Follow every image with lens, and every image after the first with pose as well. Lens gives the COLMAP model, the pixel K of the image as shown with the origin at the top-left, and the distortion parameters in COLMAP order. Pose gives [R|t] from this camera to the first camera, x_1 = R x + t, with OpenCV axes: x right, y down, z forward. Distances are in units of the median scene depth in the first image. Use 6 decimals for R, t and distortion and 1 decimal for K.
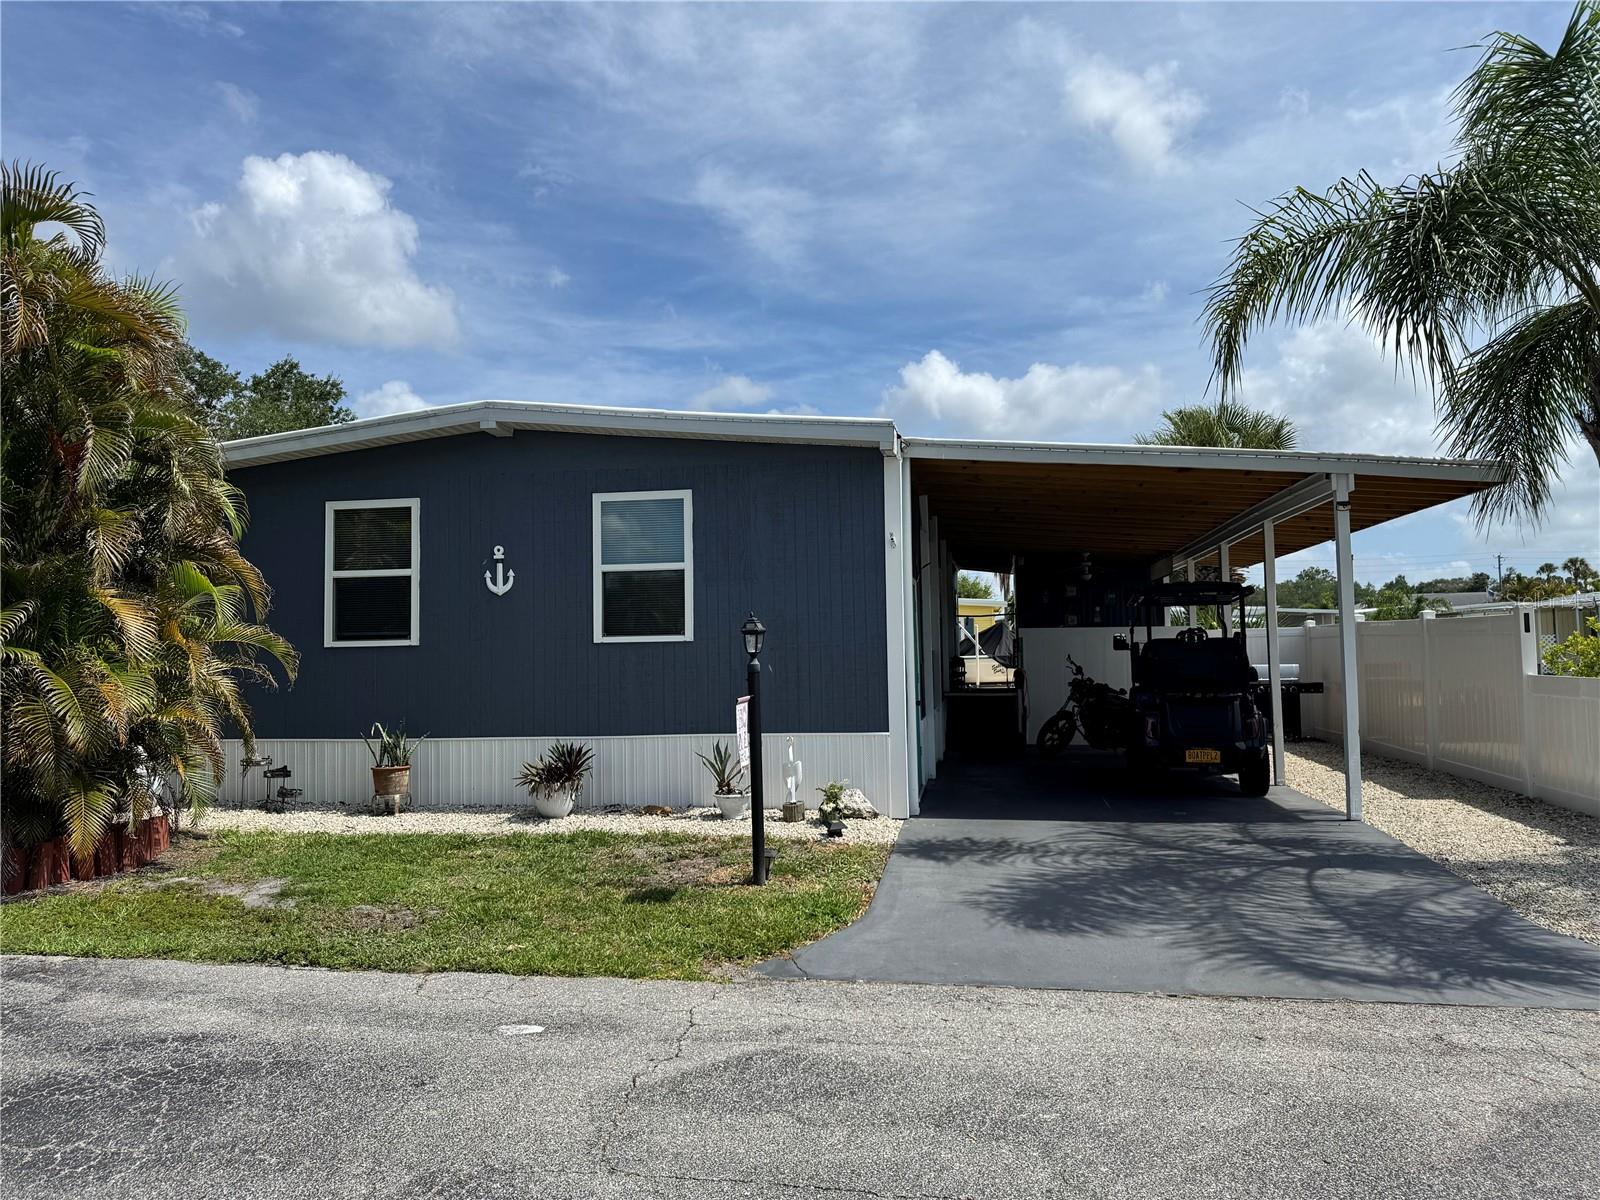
lens RADIAL K [[1099.2, 0, 800.0], [0, 1099.2, 600.0], [0, 0, 1]] dist [-0.001882, -0.004857]
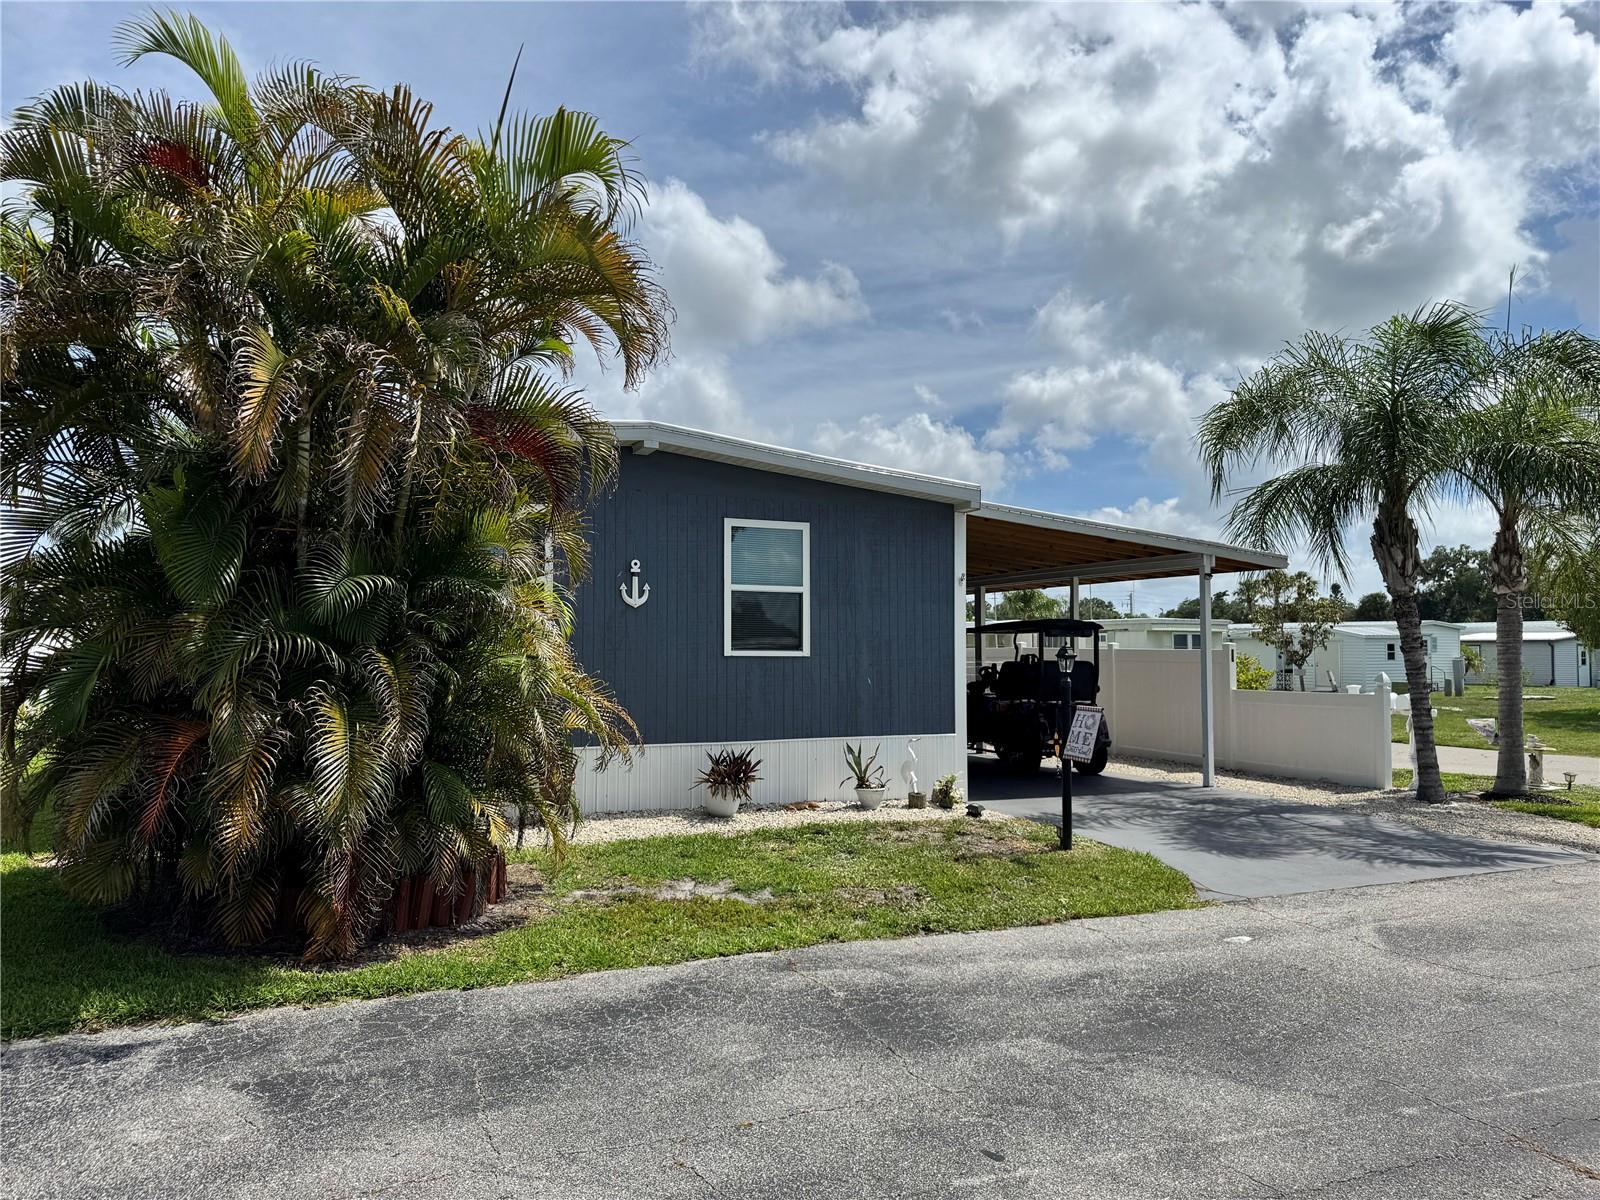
lens RADIAL K [[1099.2, 0, 800.0], [0, 1099.2, 600.0], [0, 0, 1]] dist [-0.001882, -0.004857]
pose [[0.840103, 0.048578, 0.540247, -0.721722], [-0.046741, 0.998760, -0.017123, -0.001065], [-0.540409, -0.010866, 0.841333, 0.049484]]
